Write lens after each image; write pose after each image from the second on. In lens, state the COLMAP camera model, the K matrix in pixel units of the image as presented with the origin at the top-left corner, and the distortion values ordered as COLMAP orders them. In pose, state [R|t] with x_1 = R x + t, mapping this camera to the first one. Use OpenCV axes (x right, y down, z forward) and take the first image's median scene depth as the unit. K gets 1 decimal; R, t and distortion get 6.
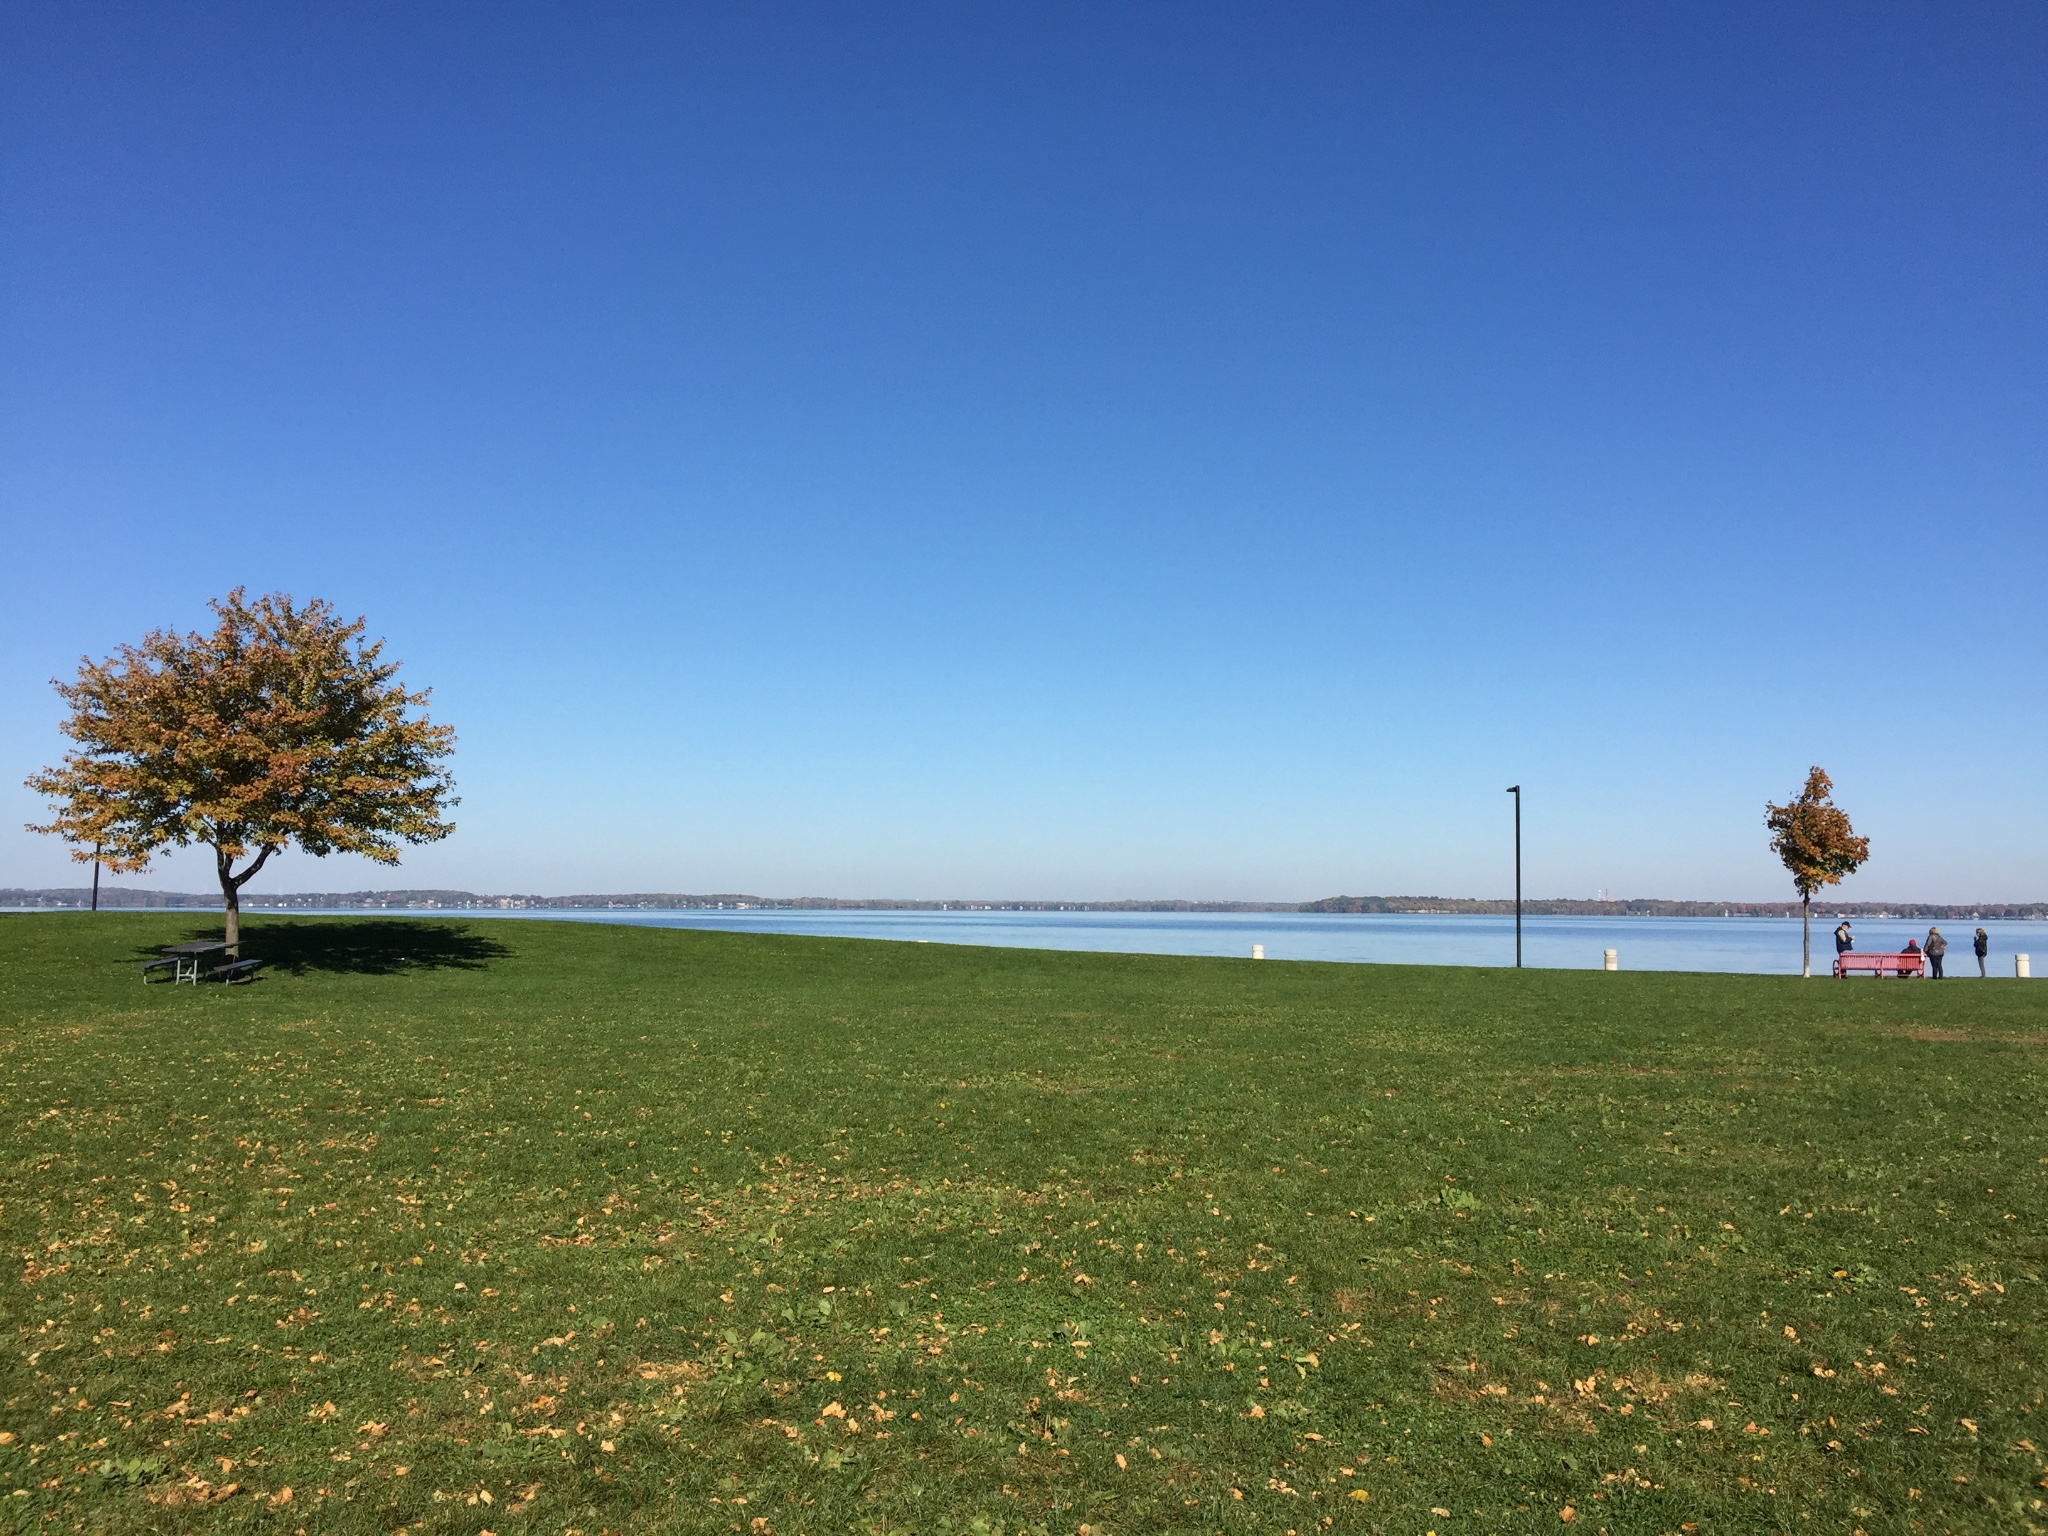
lens RADIAL K [[1763.9, 0, 1024.4], [0, 1763.9, 764.9], [0, 0, 1]] dist [0.069813, -0.058493]
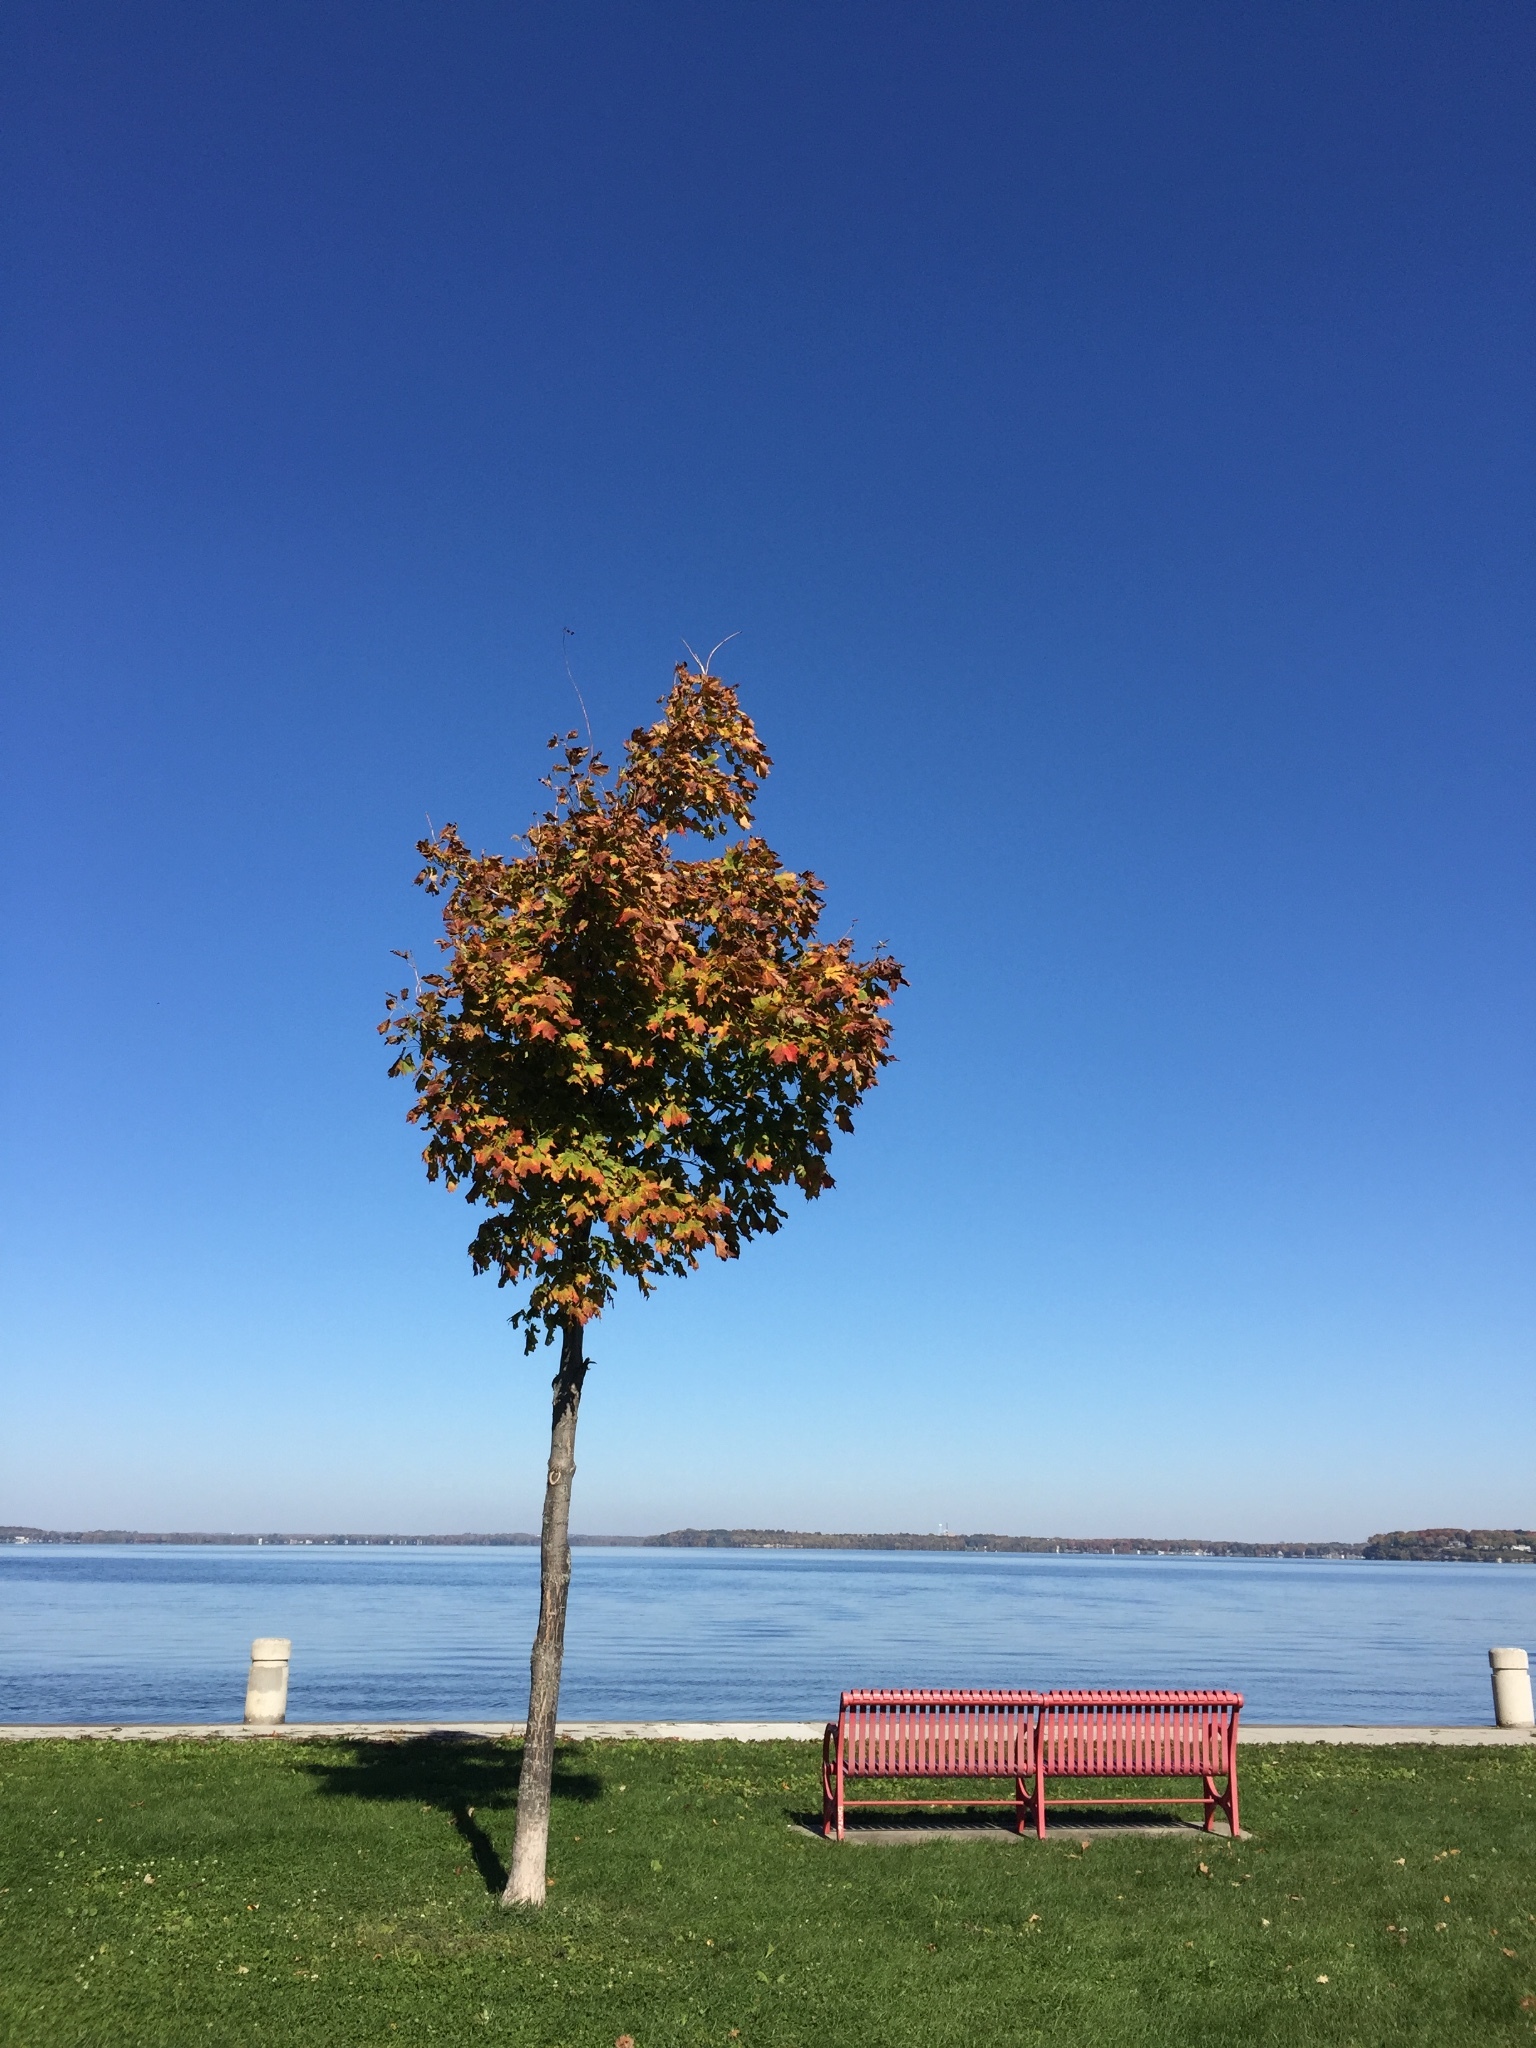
lens RADIAL K [[1763.9, 0, 786.2], [0, 1763.9, 1019.5], [0, 0, 1]] dist [0.069813, -0.058493]
pose [[0.974194, 0.069777, 0.214654, 0.413951], [-0.024528, 0.978111, -0.206635, 0.075772], [-0.224374, 0.196037, 0.954582, 0.821770]]
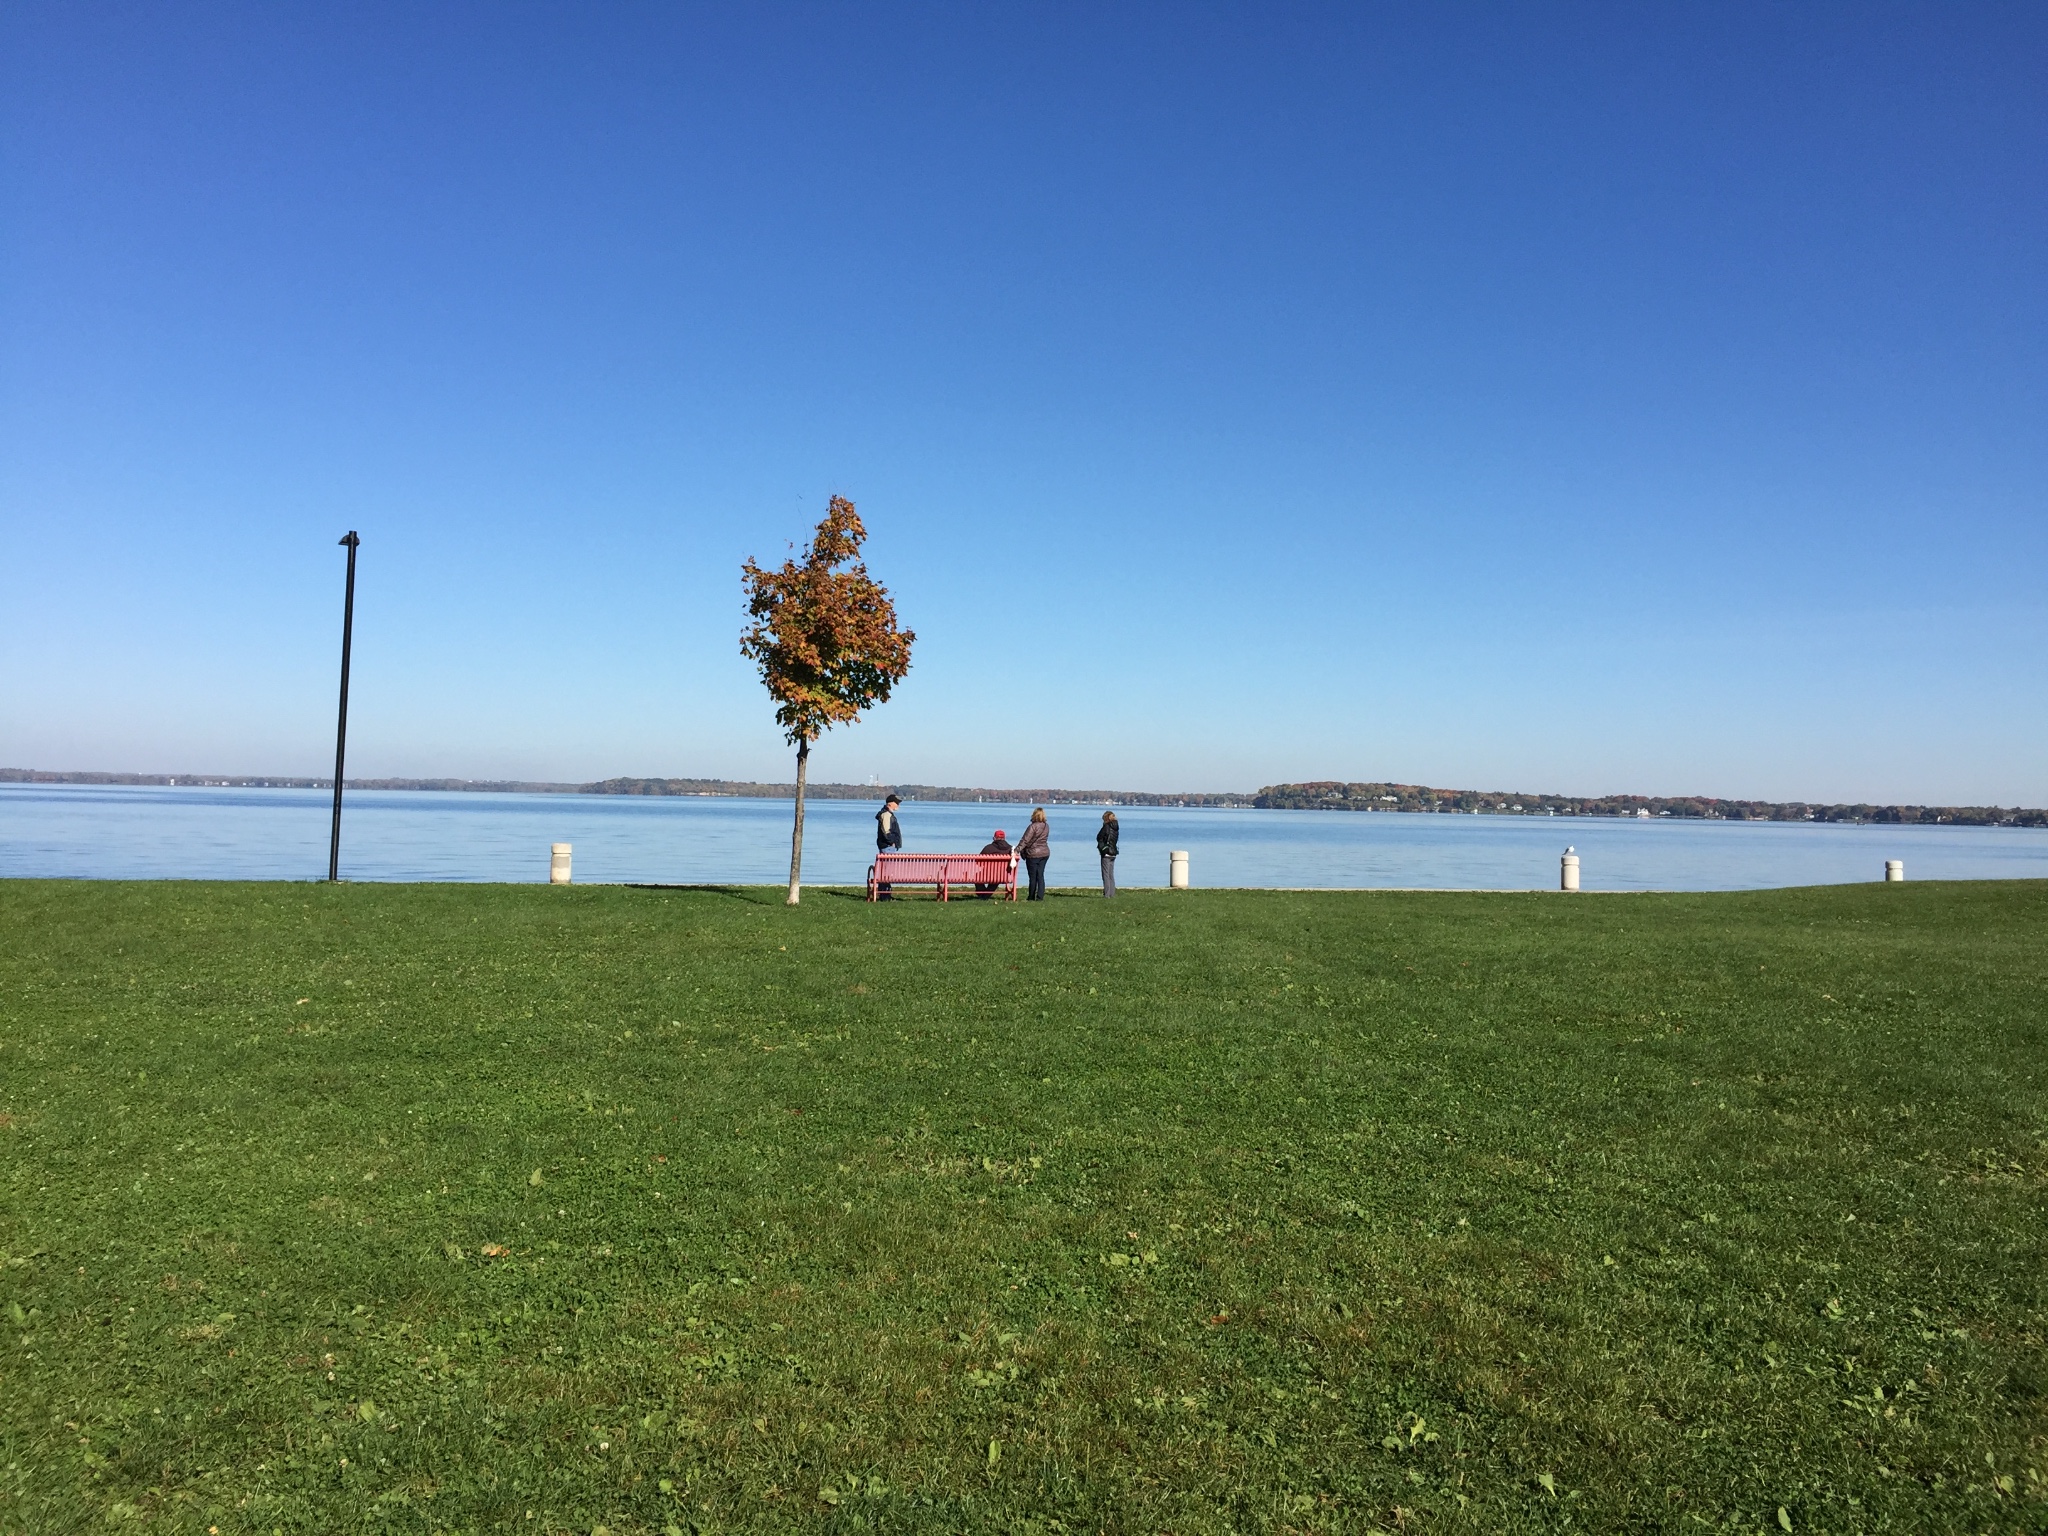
lens RADIAL K [[1763.9, 0, 1024.3], [0, 1763.9, 786.1], [0, 0, 1]] dist [0.069813, -0.058493]
pose [[0.921850, 0.016884, 0.387179, 0.296245], [-0.047122, 0.996521, 0.068737, 0.046710], [-0.384672, -0.081610, 0.919439, 0.501160]]
